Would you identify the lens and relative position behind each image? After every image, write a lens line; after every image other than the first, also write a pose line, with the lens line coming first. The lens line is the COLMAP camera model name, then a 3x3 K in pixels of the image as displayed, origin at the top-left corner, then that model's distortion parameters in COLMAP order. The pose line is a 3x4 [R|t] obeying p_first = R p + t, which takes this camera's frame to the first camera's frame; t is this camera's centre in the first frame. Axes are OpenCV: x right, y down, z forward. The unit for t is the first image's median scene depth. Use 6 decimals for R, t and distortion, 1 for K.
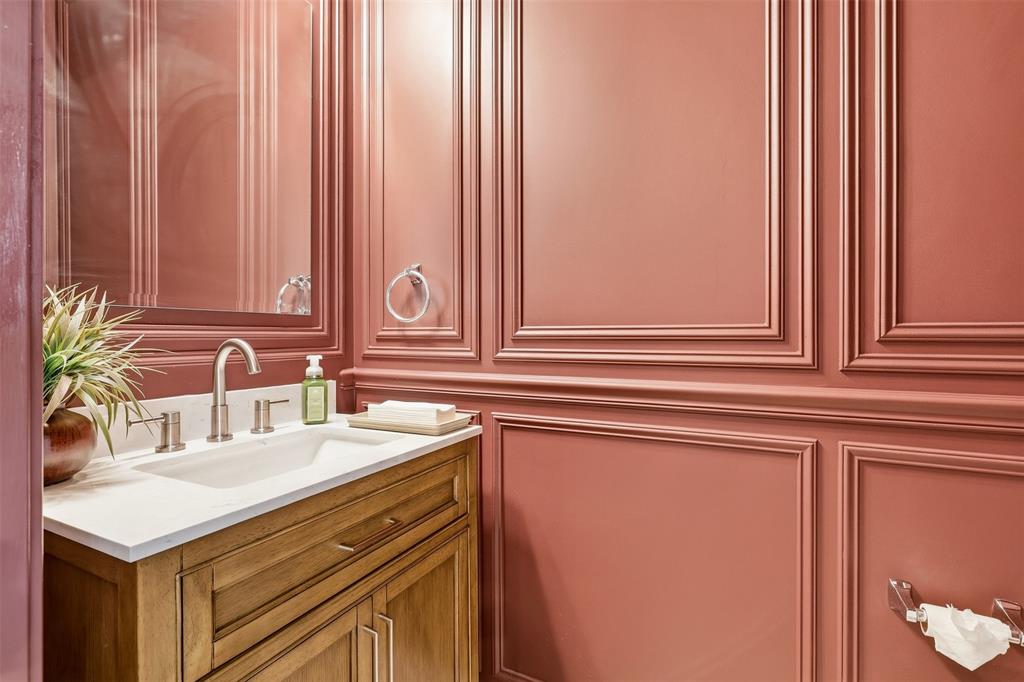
lens RADIAL K [[467.1, 0, 518.5], [0, 467.1, 340.0], [0, 0, 1]] dist [0.003398, 0.000574]
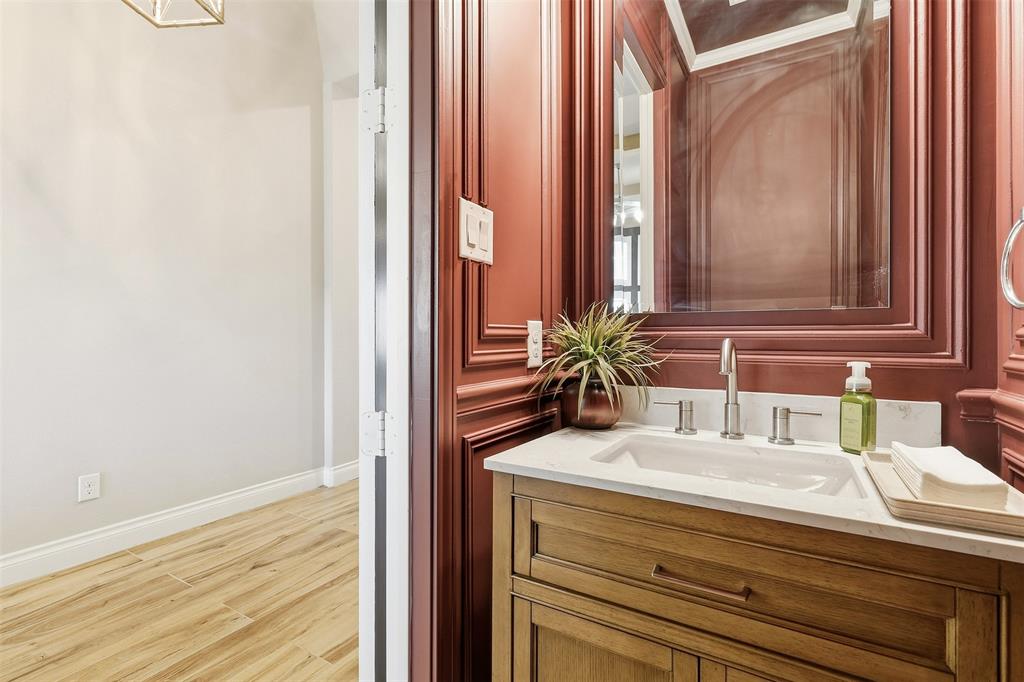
lens RADIAL K [[467.1, 0, 518.4], [0, 467.1, 335.4], [0, 0, 1]] dist [0.003398, 0.000574]
pose [[-0.071970, 0.000070, -0.997407, 0.401806], [-0.008813, 0.999961, 0.000706, -0.006232], [0.997368, 0.008841, -0.071967, 0.580561]]
